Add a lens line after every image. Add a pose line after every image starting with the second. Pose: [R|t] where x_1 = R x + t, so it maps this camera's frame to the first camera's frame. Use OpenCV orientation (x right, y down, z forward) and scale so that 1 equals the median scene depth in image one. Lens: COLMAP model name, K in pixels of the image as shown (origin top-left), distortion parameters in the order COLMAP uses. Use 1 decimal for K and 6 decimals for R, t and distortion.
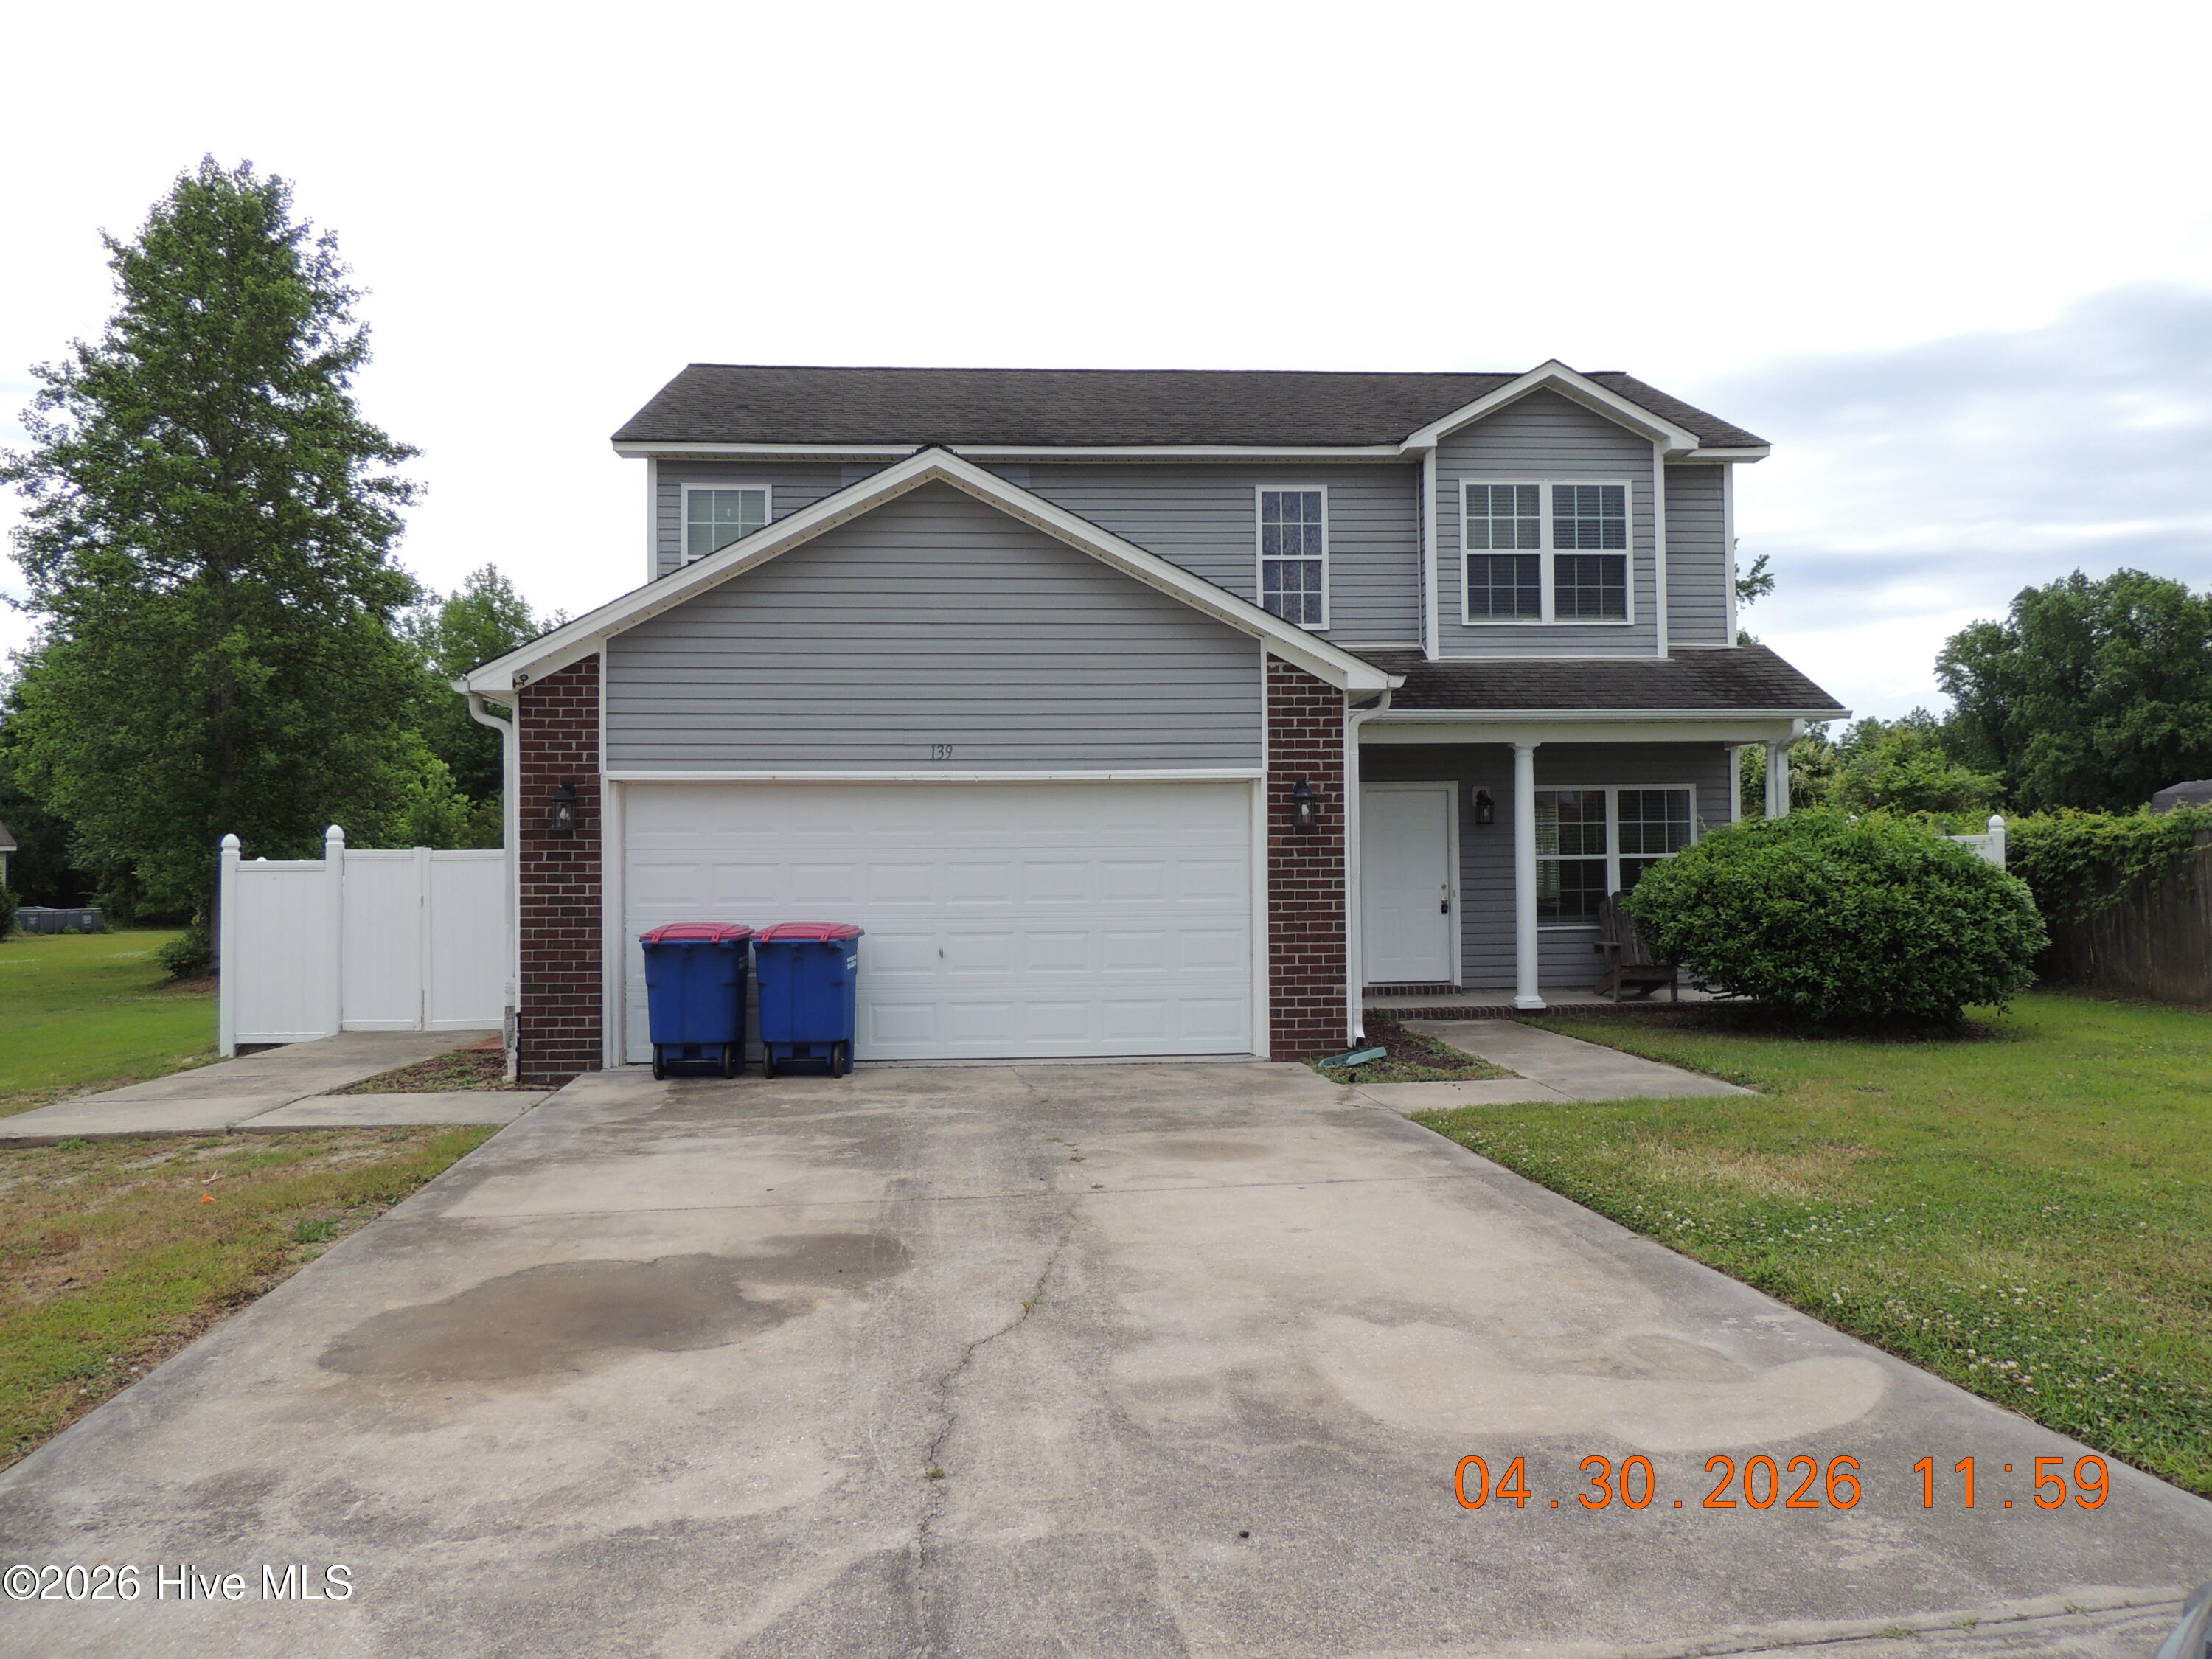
lens RADIAL K [[1585.1, 0, 1103.7], [0, 1585.1, 760.1], [0, 0, 1]] dist [-0.028075, 0.011564]
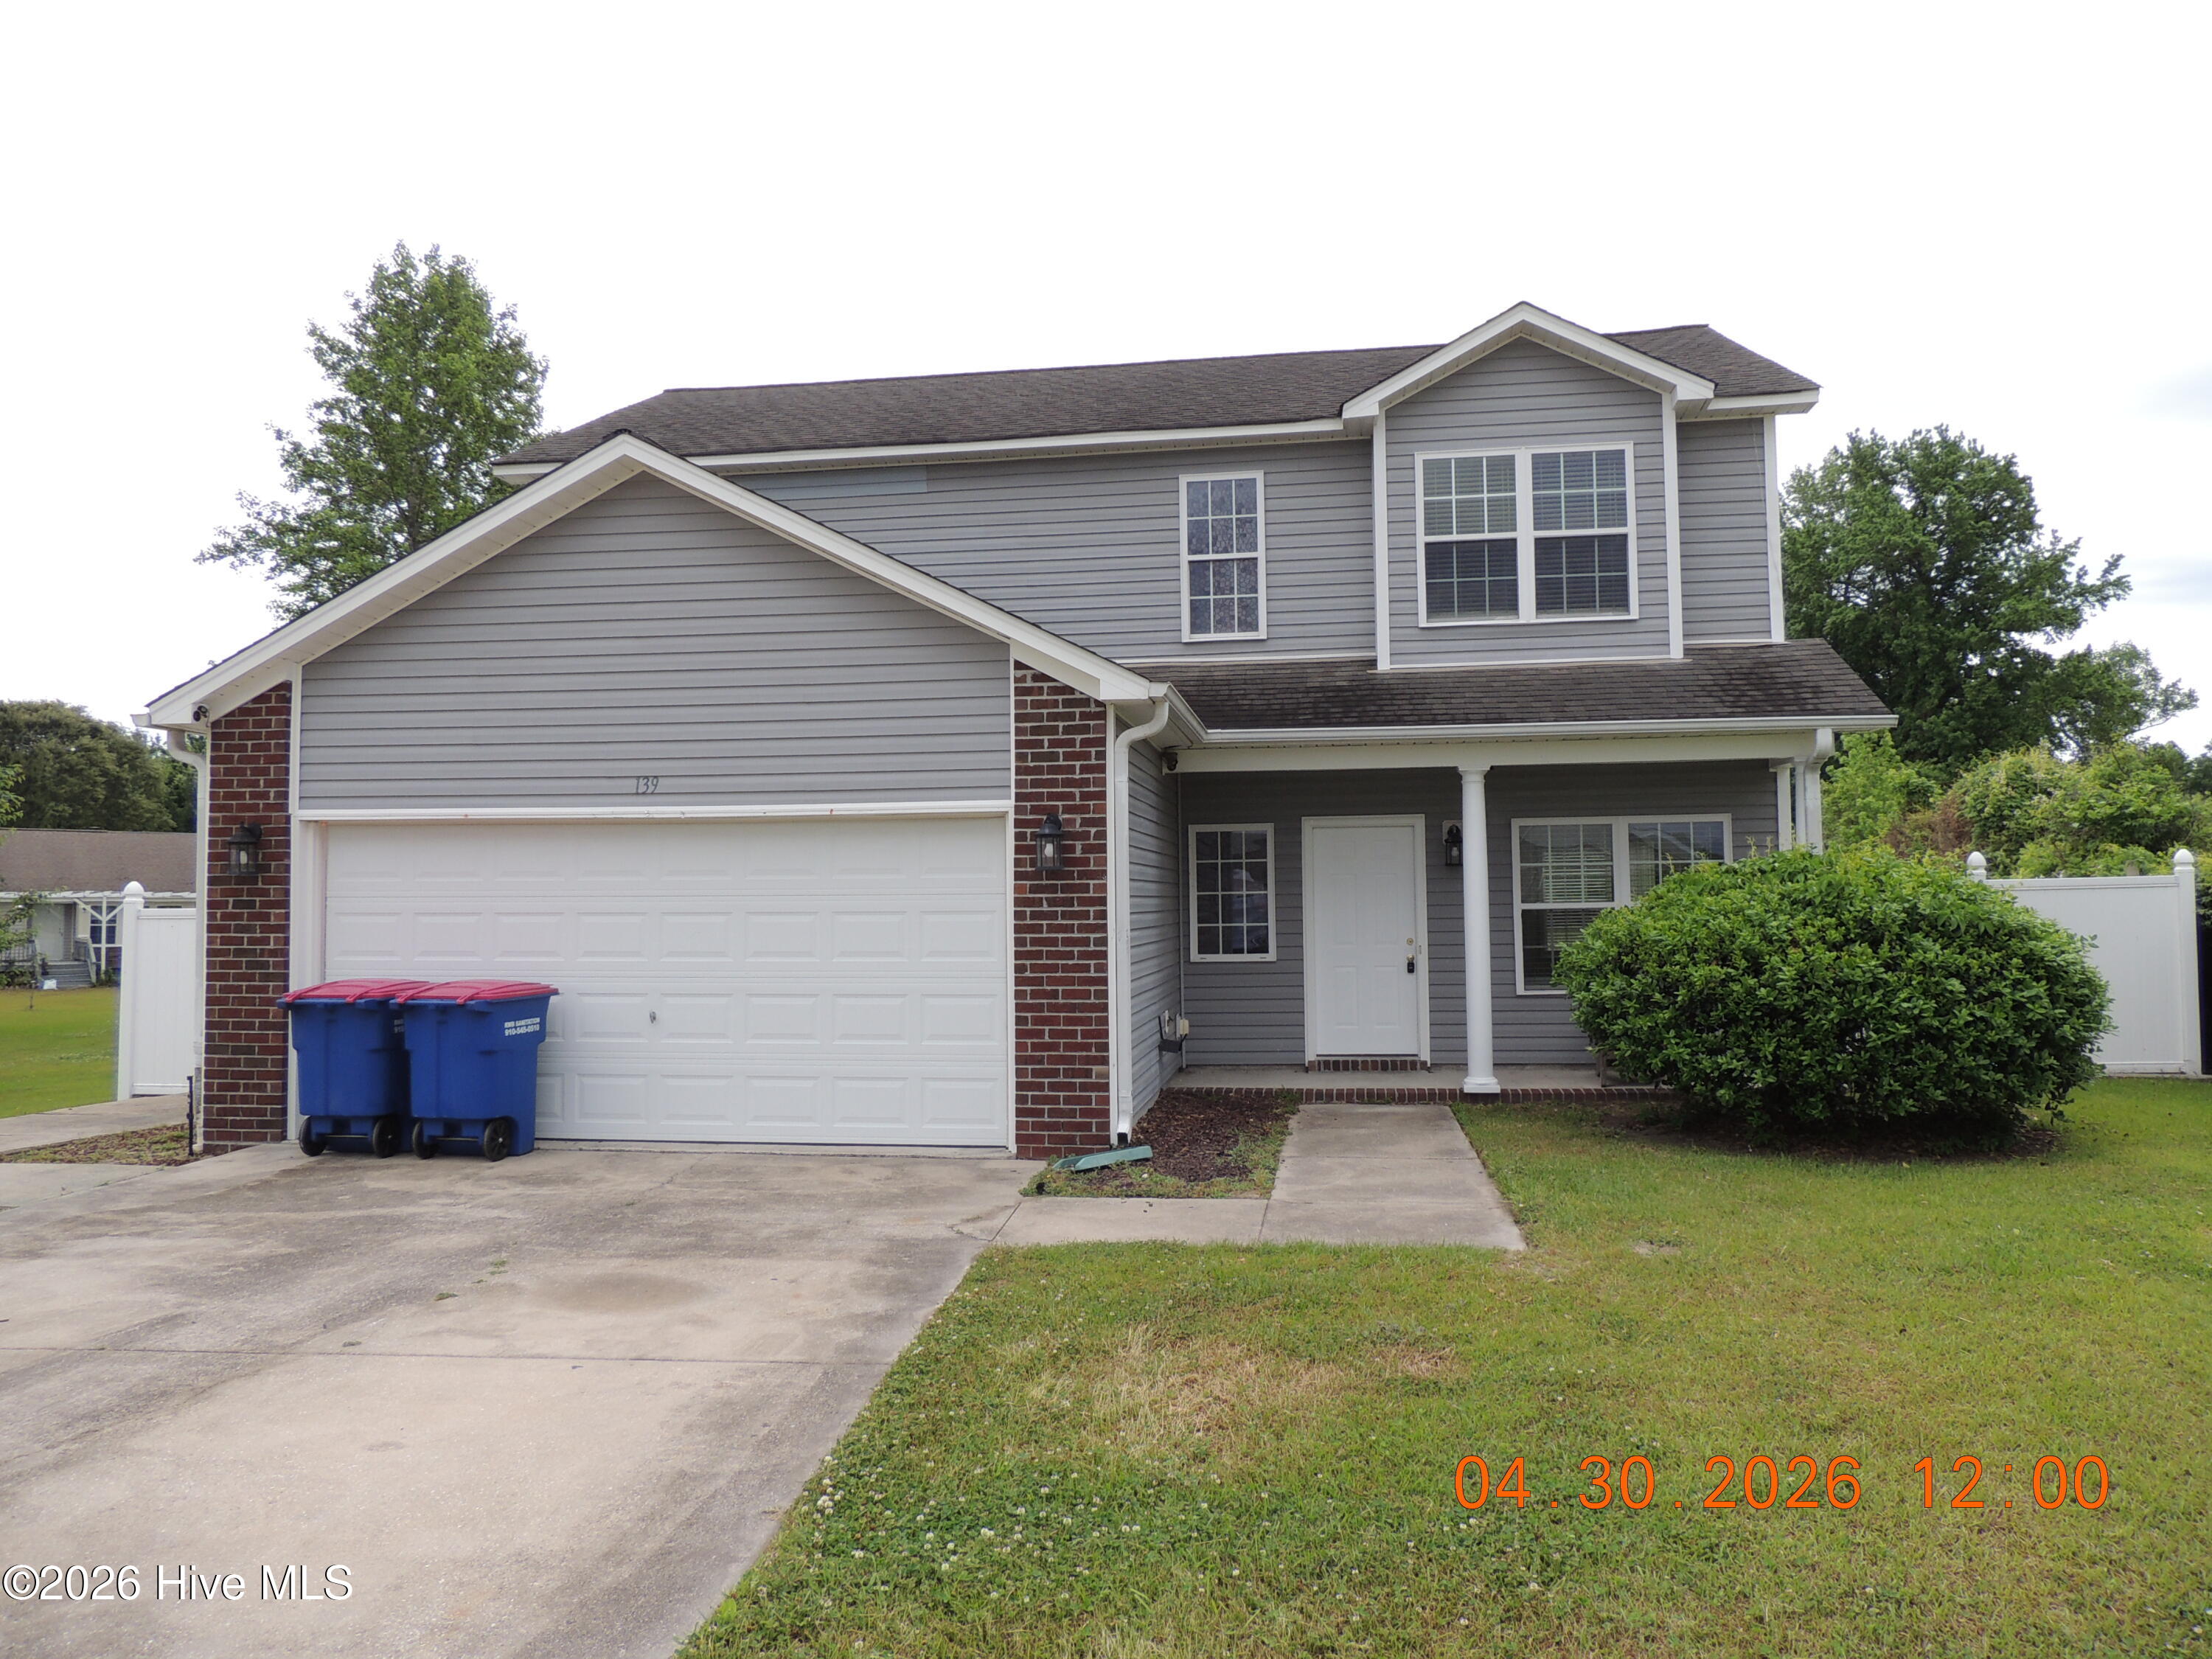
lens RADIAL K [[1585.1, 0, 1092.7], [0, 1585.1, 742.8], [0, 0, 1]] dist [-0.028075, 0.011564]
pose [[0.977296, -0.019617, -0.210968, 0.307378], [0.011953, 0.999224, -0.037543, 0.007014], [0.211541, 0.034169, 0.976772, 0.196122]]
